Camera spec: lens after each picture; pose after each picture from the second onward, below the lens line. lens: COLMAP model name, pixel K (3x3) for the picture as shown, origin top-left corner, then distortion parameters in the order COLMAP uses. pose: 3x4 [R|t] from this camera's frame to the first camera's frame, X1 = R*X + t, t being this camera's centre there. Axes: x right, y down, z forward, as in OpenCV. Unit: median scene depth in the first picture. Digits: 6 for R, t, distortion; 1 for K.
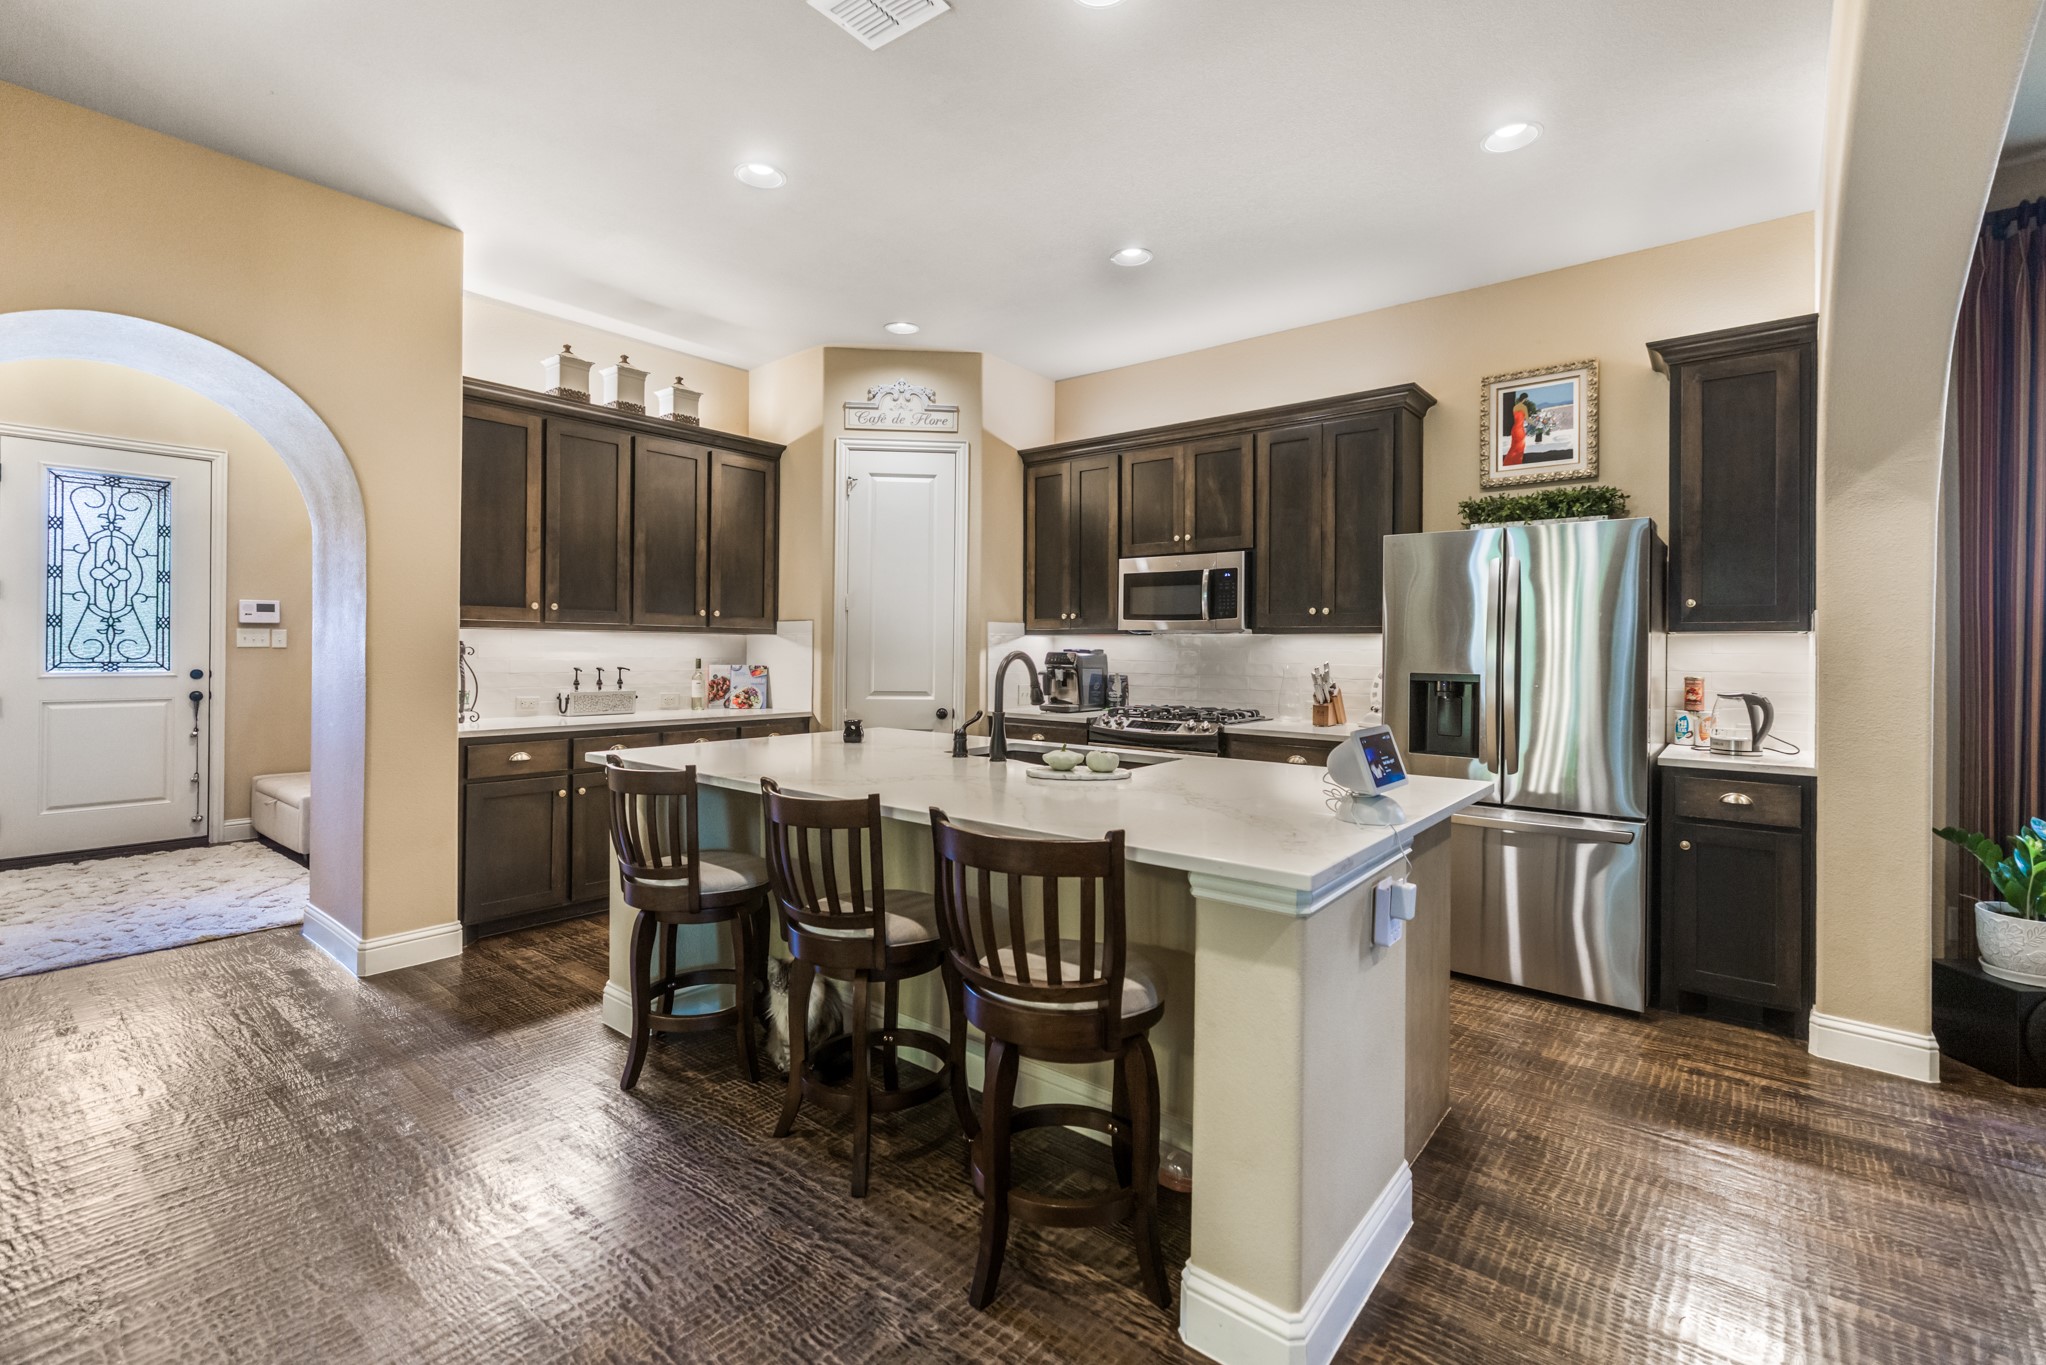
lens RADIAL K [[918.7, 0, 1017.8], [0, 918.7, 661.3], [0, 0, 1]] dist [0.004690, -0.000208]
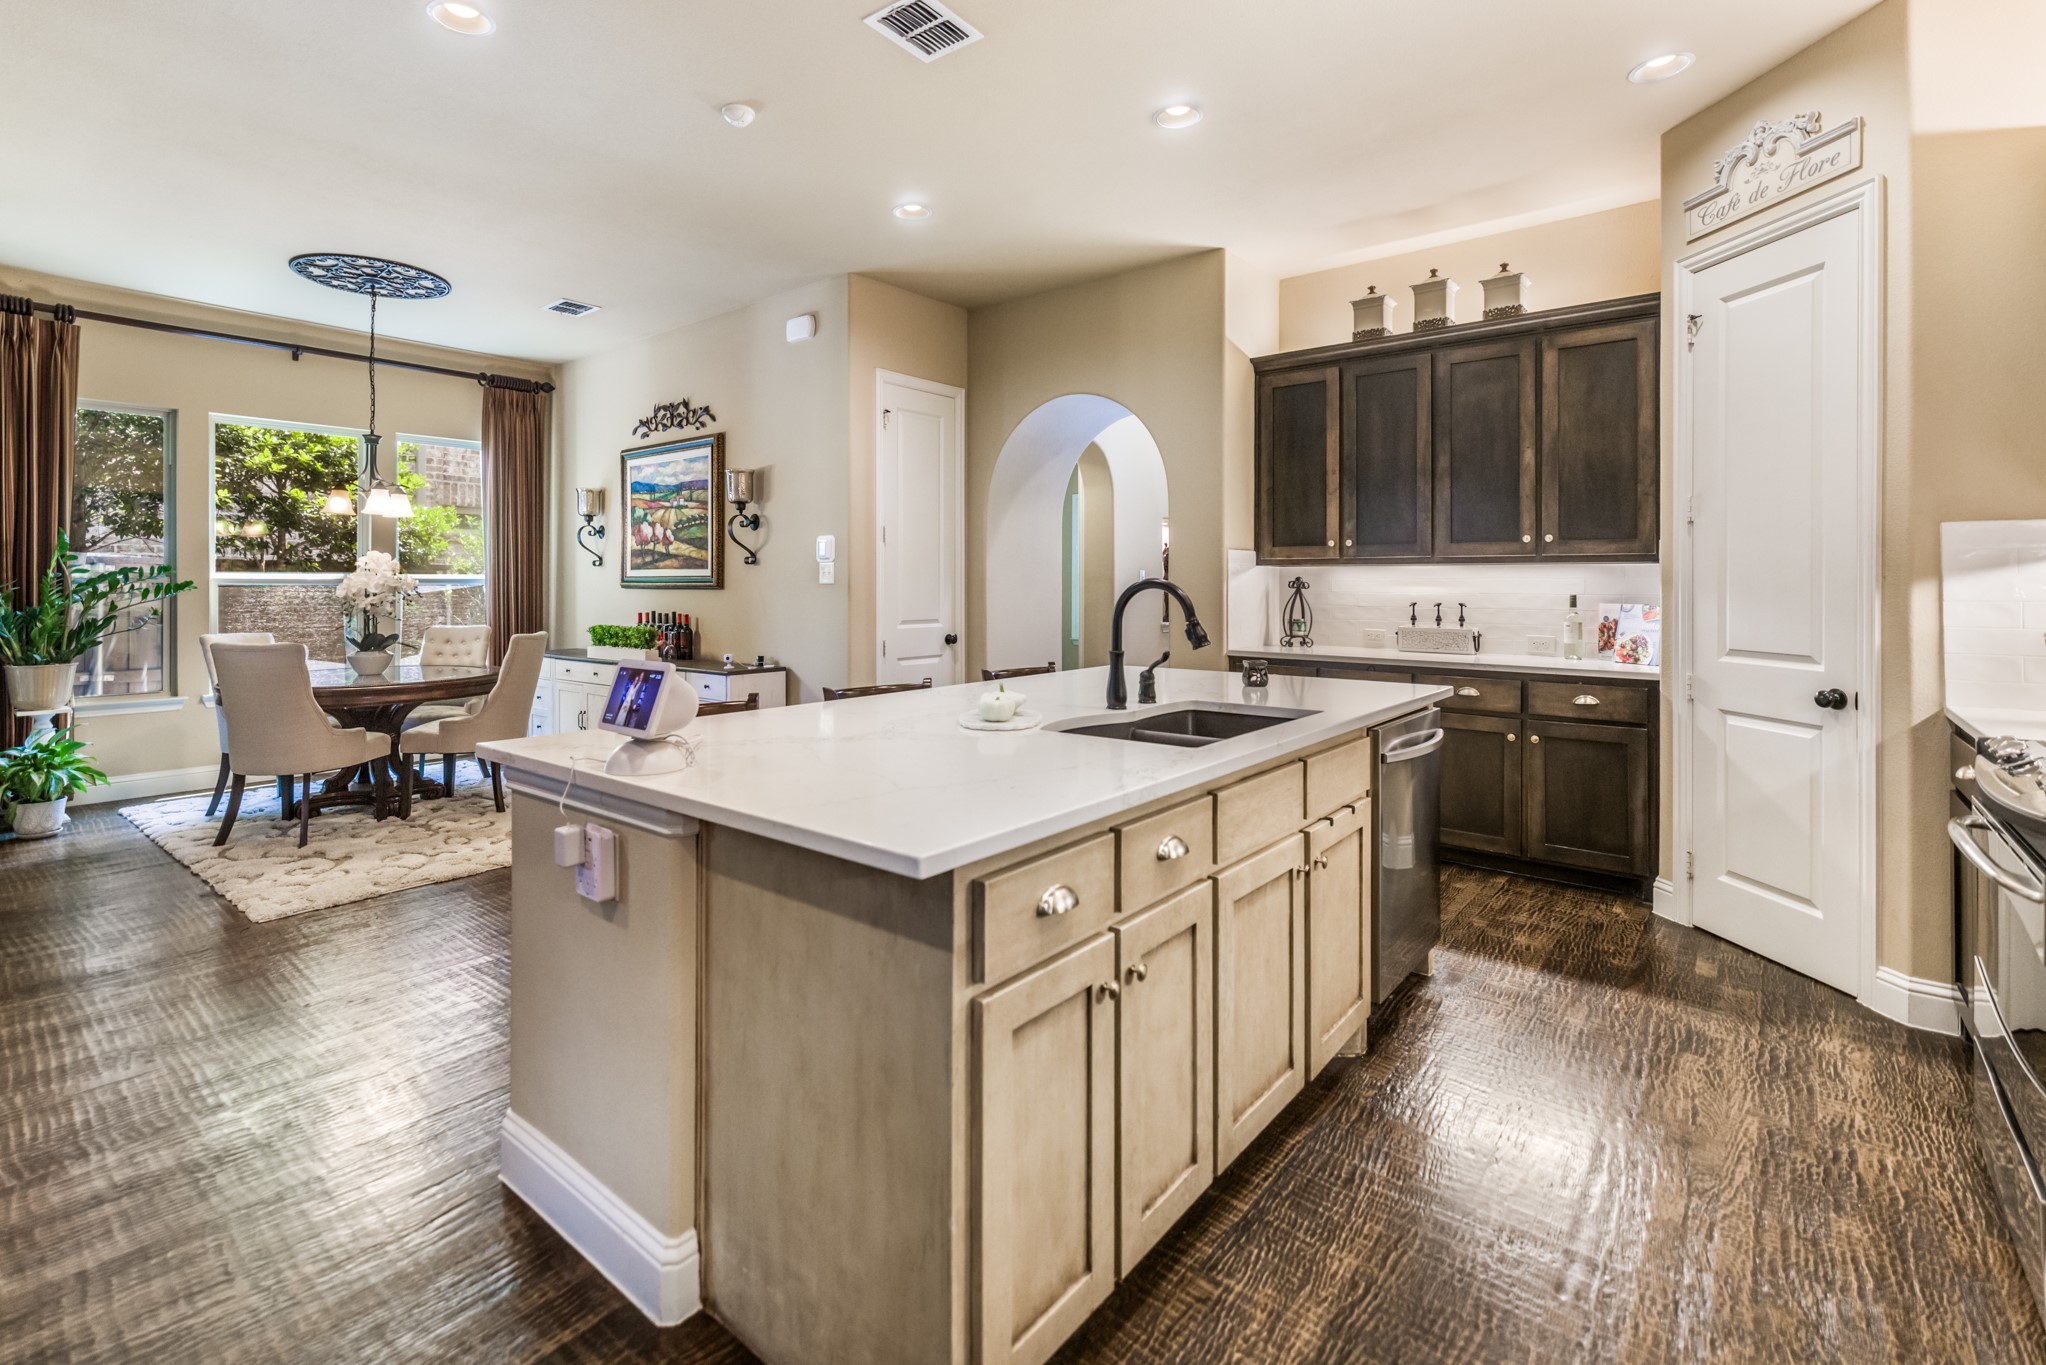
lens RADIAL K [[918.7, 0, 1030.9], [0, 918.7, 583.3], [0, 0, 1]] dist [0.004690, -0.000208]
pose [[0.016913, -0.006671, -0.999835, 0.476171], [-0.013987, 0.999878, -0.006908, -0.000956], [0.999759, 0.014102, 0.016818, 0.548477]]
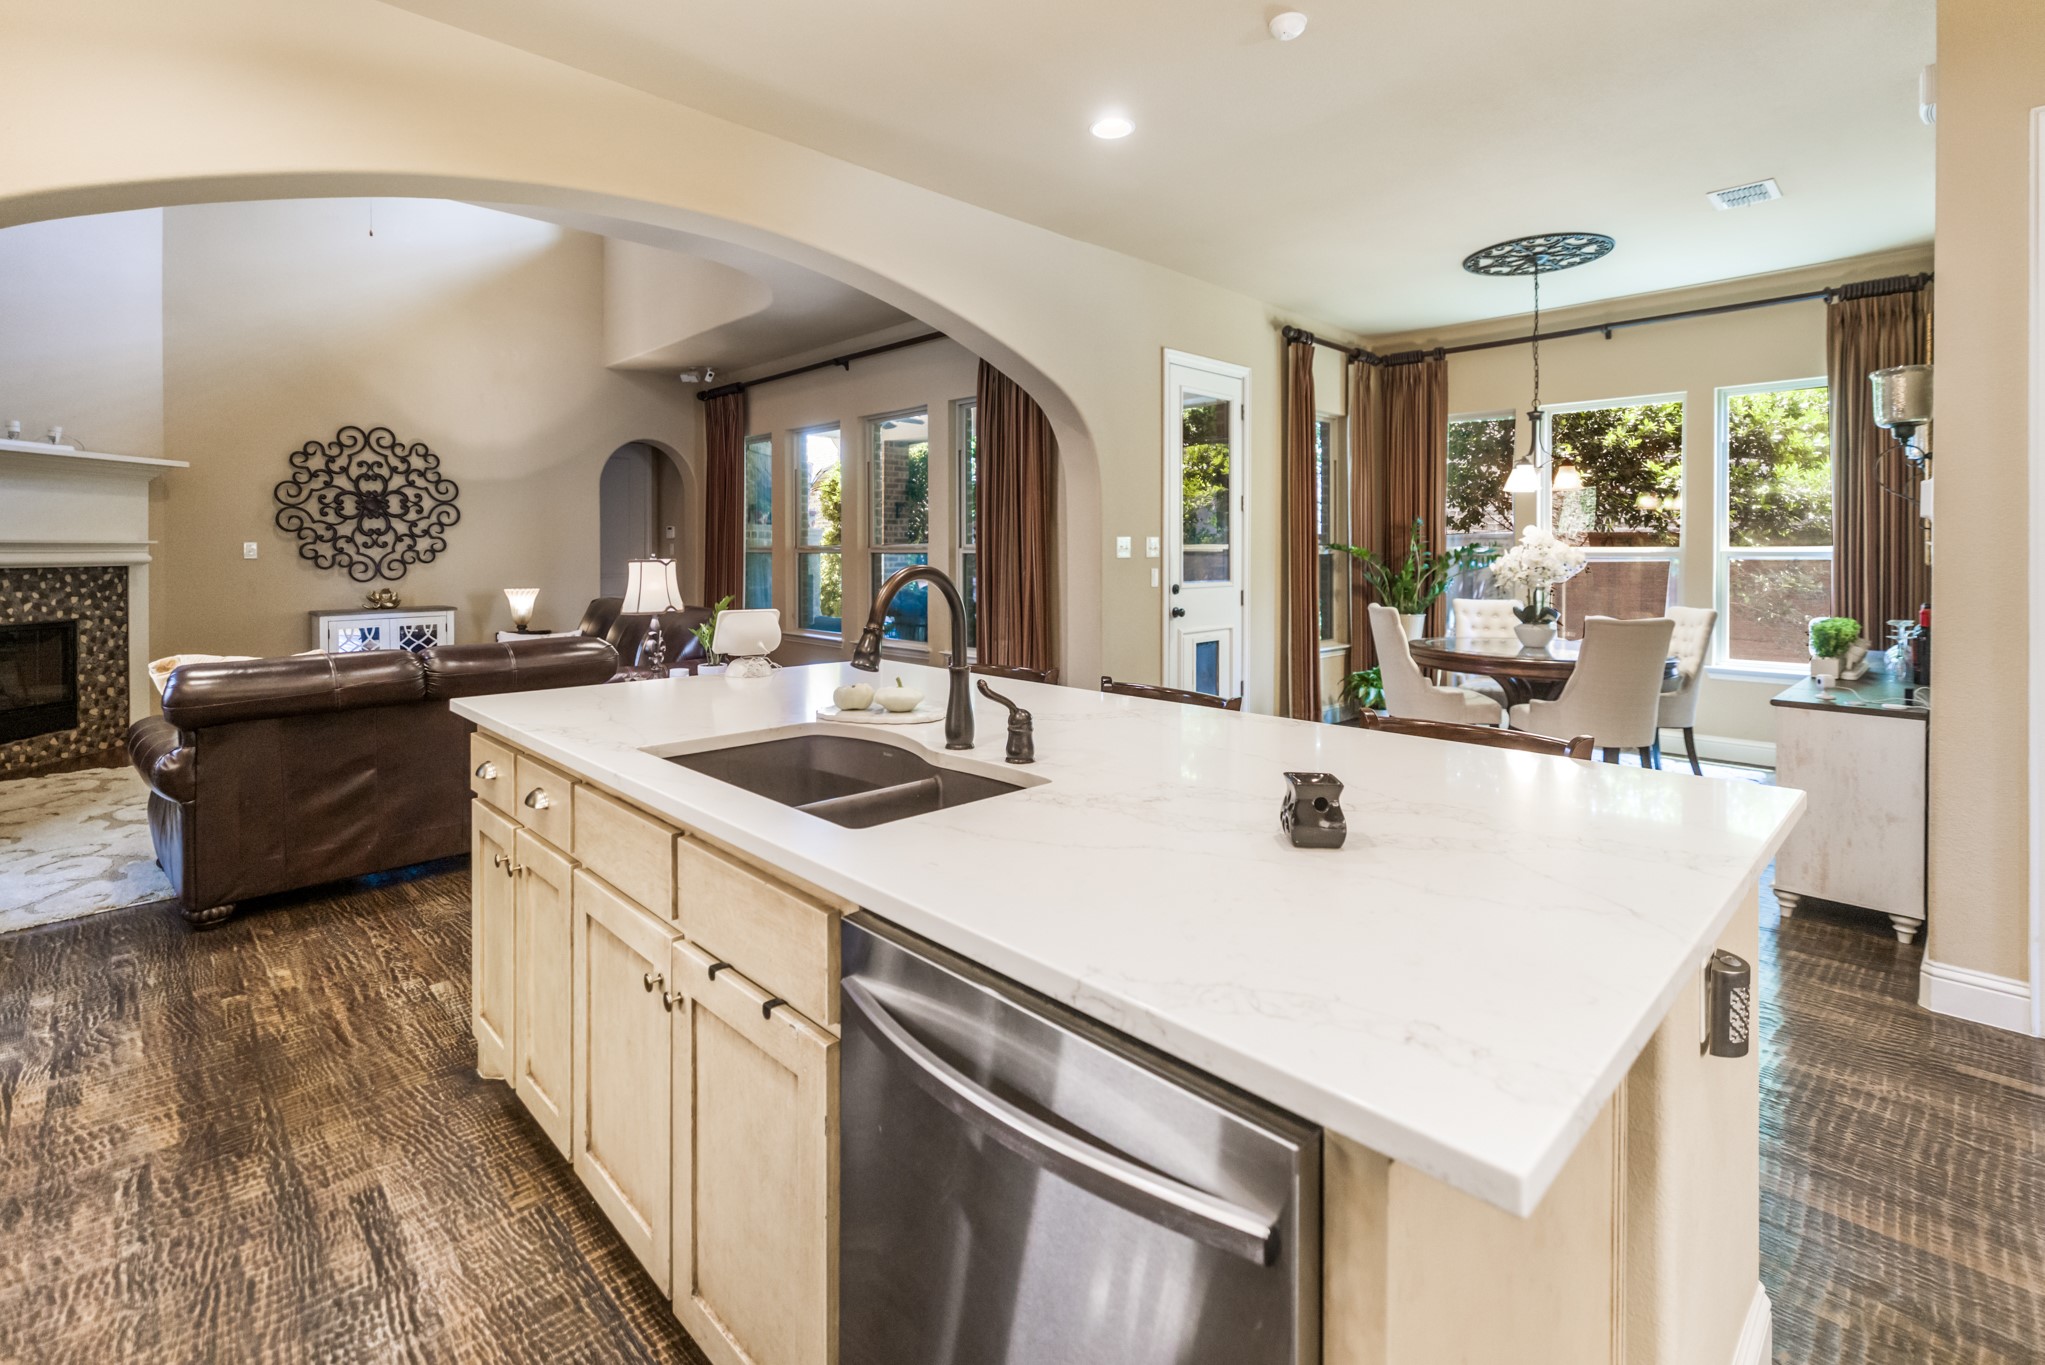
lens RADIAL K [[918.2, 0, 979.6], [0, 918.2, 576.7], [0, 0, 1]] dist [0.004690, -0.000208]
pose [[-0.992790, -0.012585, 0.119207, -0.050943], [-0.007315, 0.998980, 0.044547, -0.018212], [-0.119646, 0.043354, -0.991870, 0.934558]]
